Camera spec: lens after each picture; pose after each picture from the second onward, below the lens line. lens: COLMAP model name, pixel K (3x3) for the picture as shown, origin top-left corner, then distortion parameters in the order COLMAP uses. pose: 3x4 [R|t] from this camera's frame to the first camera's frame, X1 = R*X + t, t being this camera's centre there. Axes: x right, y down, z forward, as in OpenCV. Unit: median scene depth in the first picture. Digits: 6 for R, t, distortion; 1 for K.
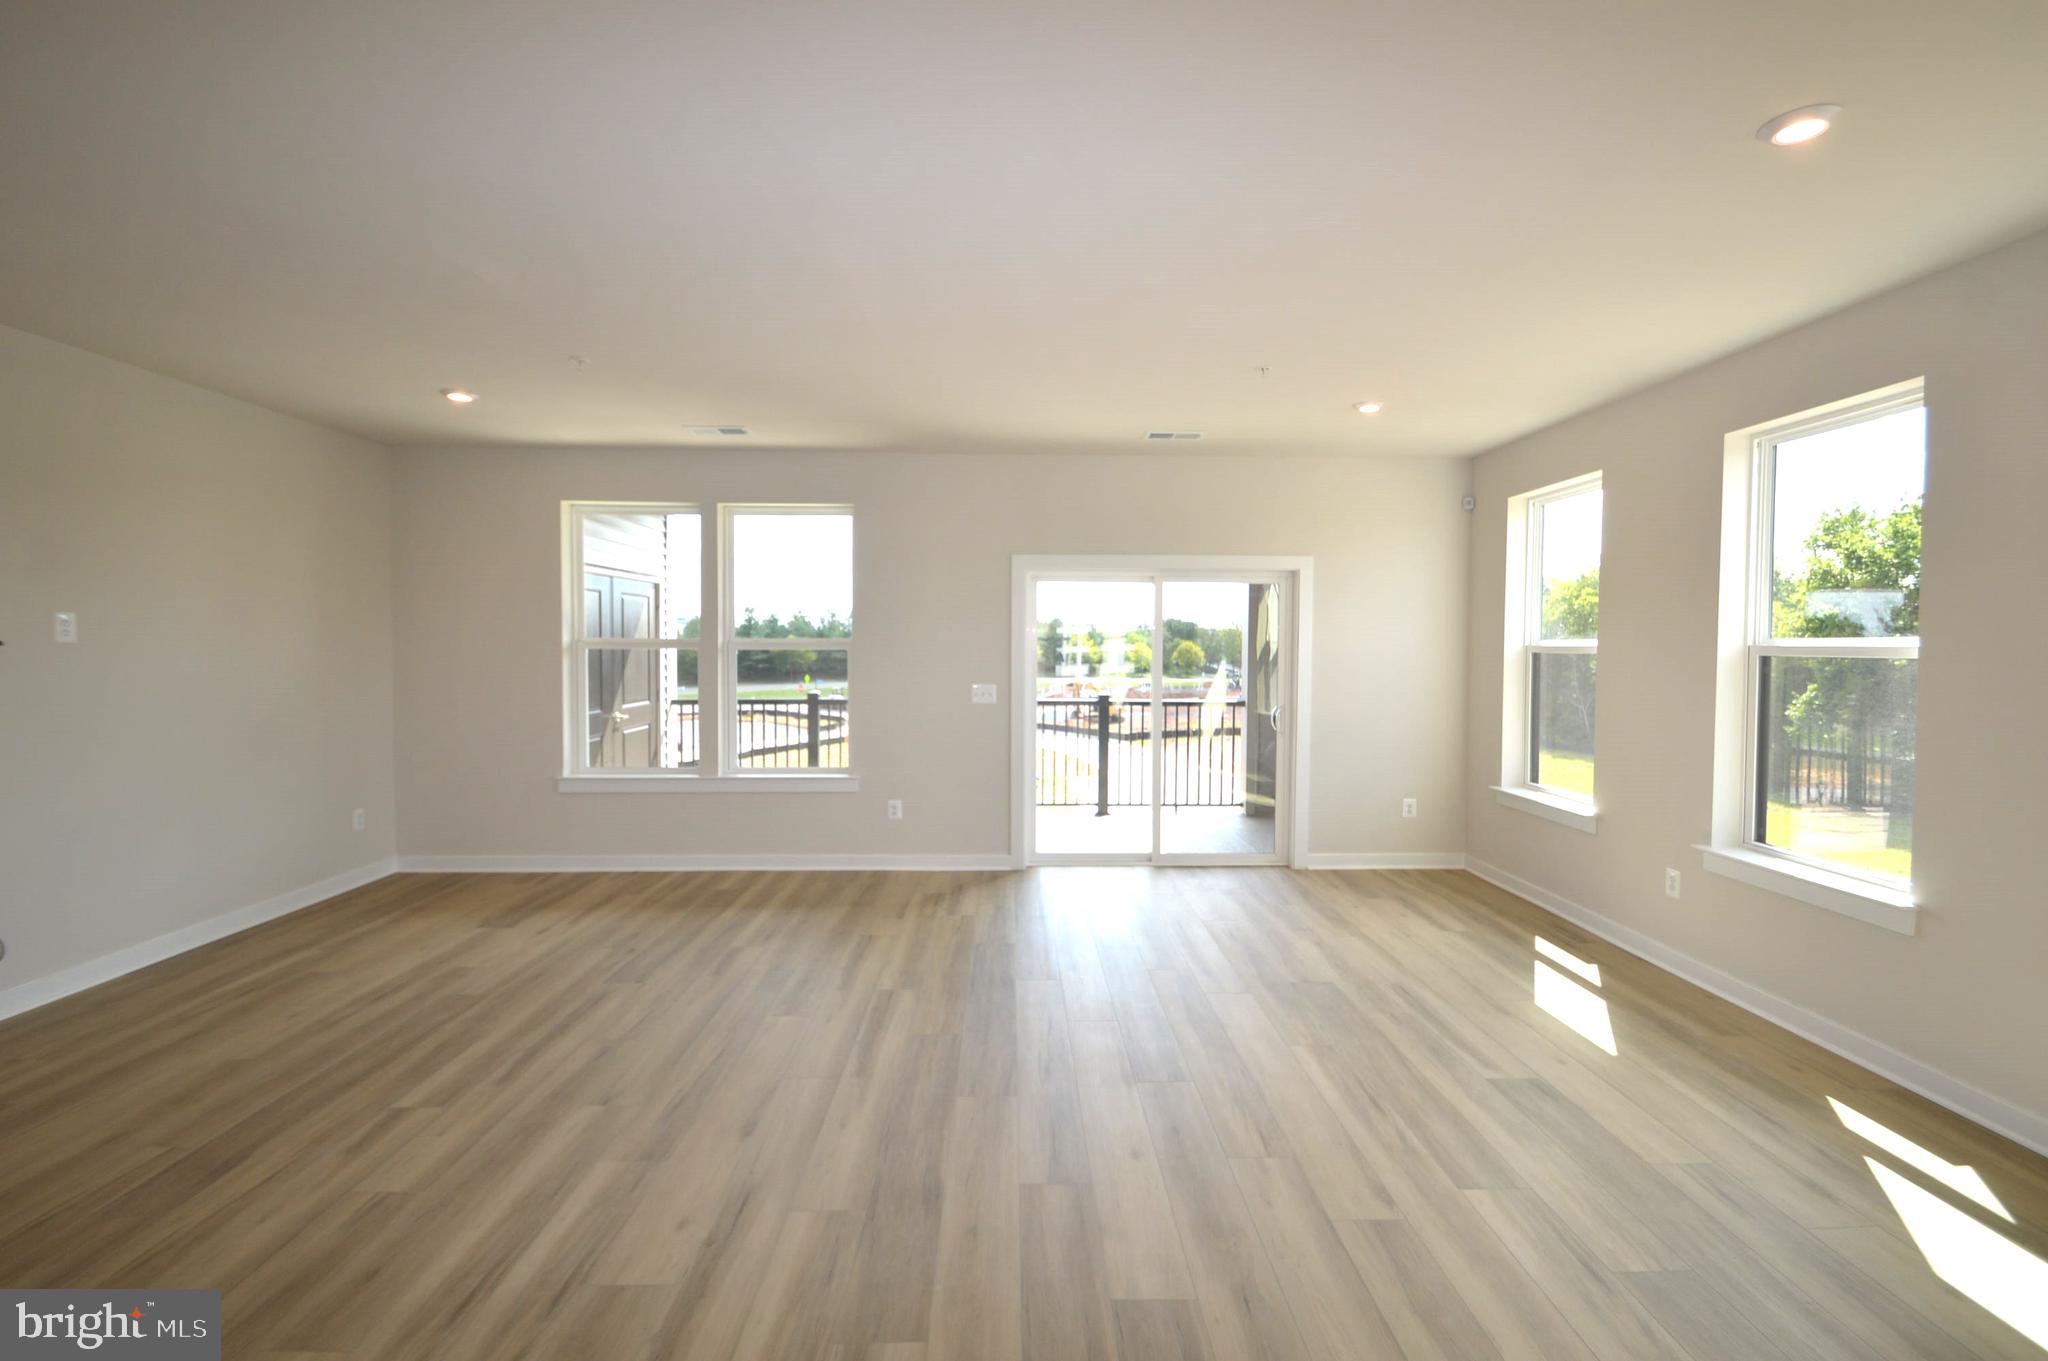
lens RADIAL K [[912.5, 0, 1025.2], [0, 912.5, 661.2], [0, 0, 1]] dist [0.011608, -0.014066]
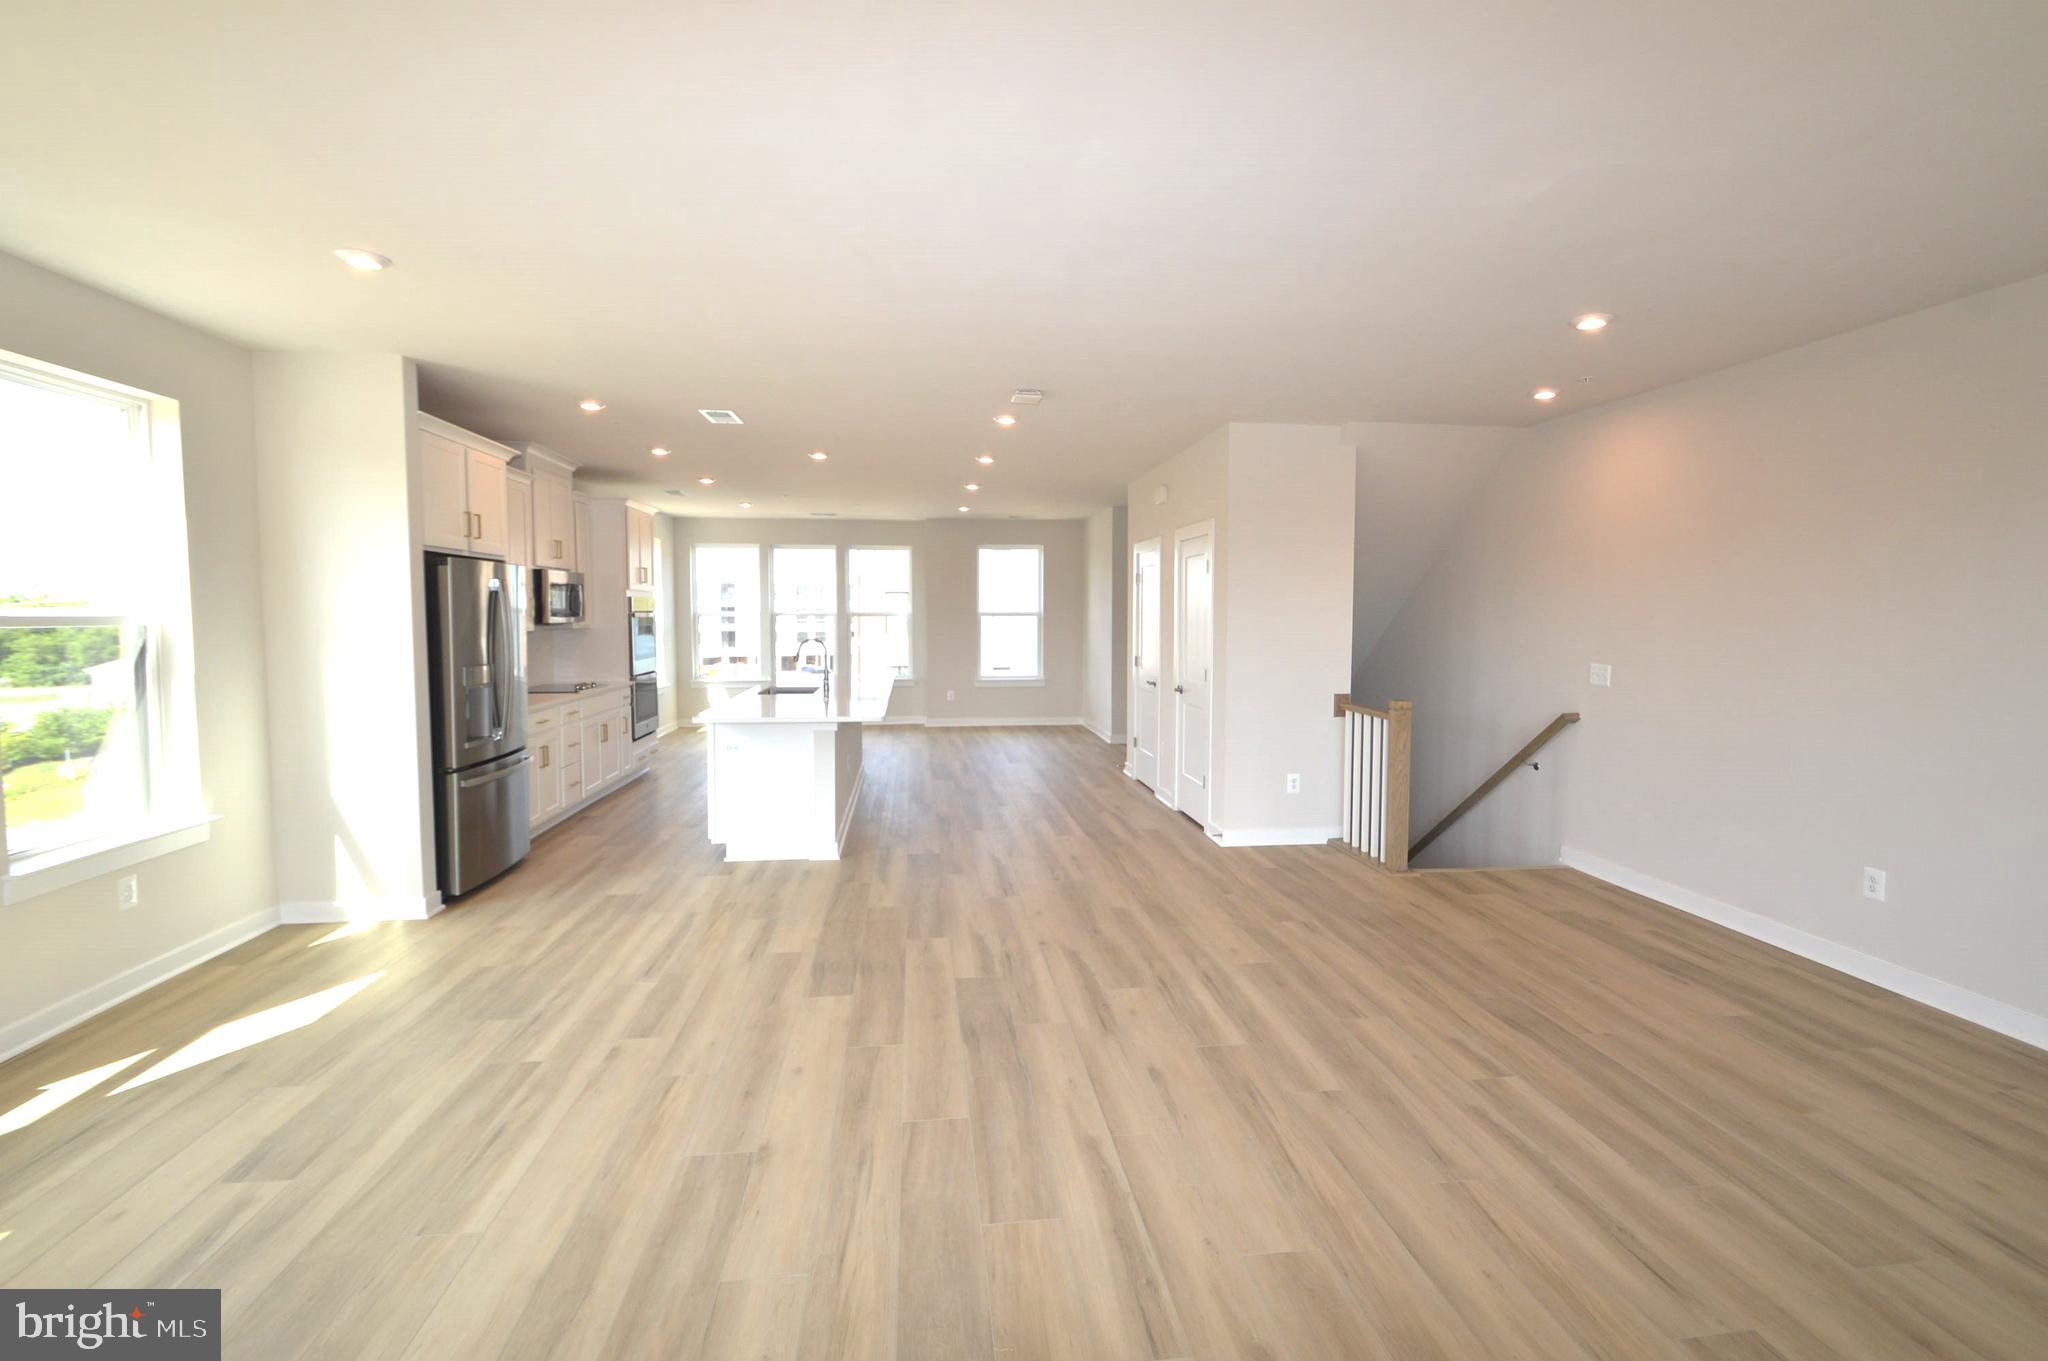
lens RADIAL K [[912.5, 0, 1031.3], [0, 912.5, 672.2], [0, 0, 1]] dist [0.011608, -0.014066]
pose [[-0.994002, -0.000744, -0.109362, -0.028437], [-0.010153, 0.996287, 0.085497, -0.036458], [0.108892, 0.086095, -0.990318, 1.452758]]
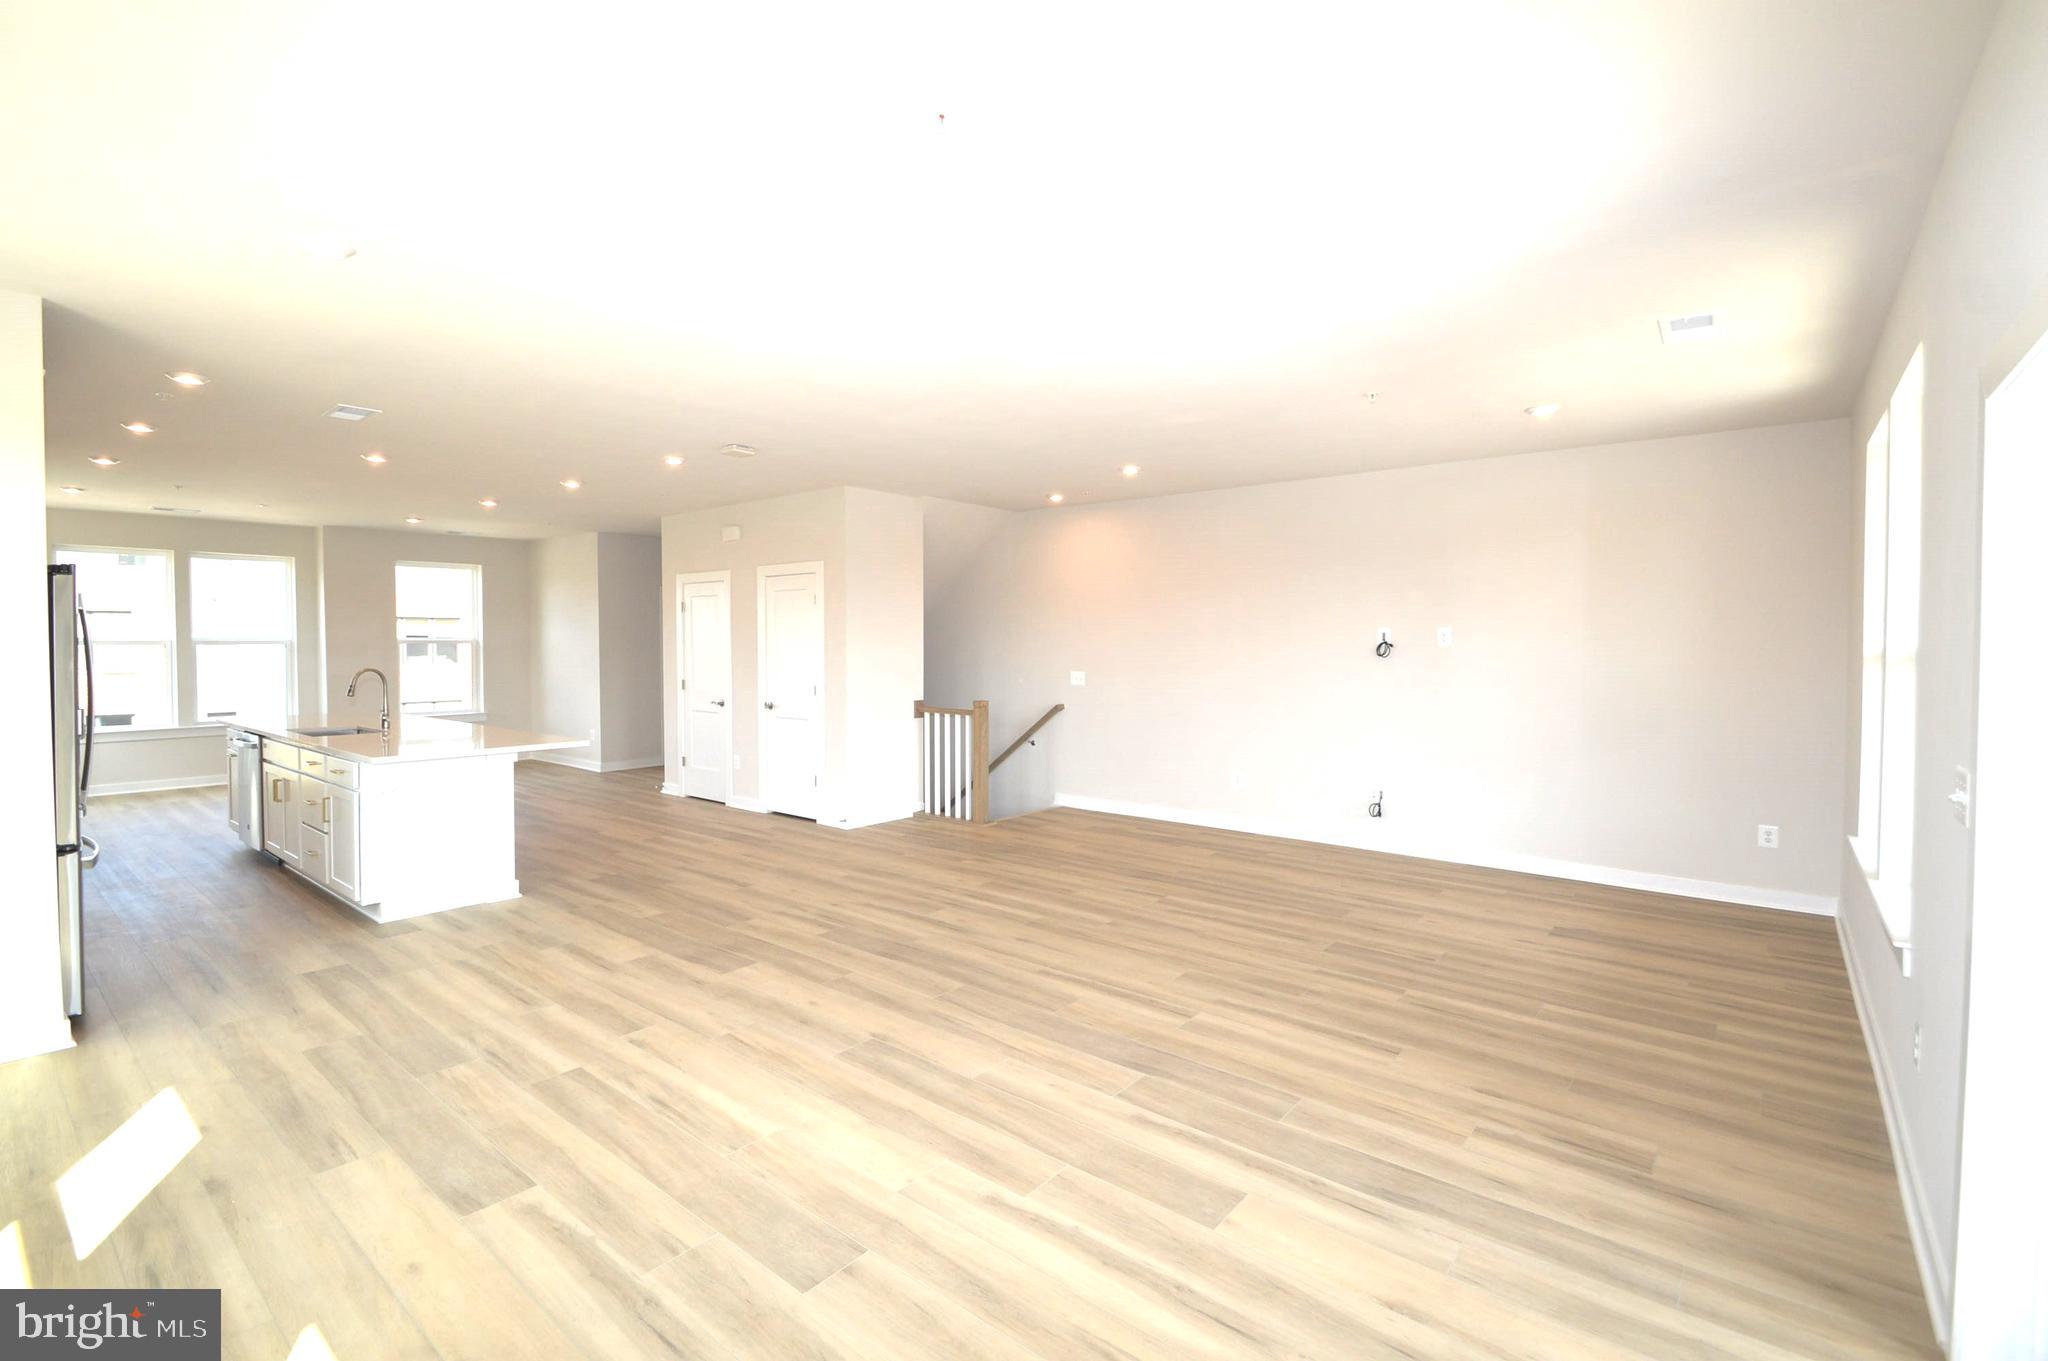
lens RADIAL K [[912.5, 0, 1035.0], [0, 912.5, 675.9], [0, 0, 1]] dist [0.011608, -0.014066]
pose [[-0.642657, 0.023005, -0.765809, 0.668753], [-0.019803, 0.998716, 0.046620, -0.026961], [0.765898, 0.045125, -0.641376, 1.477408]]
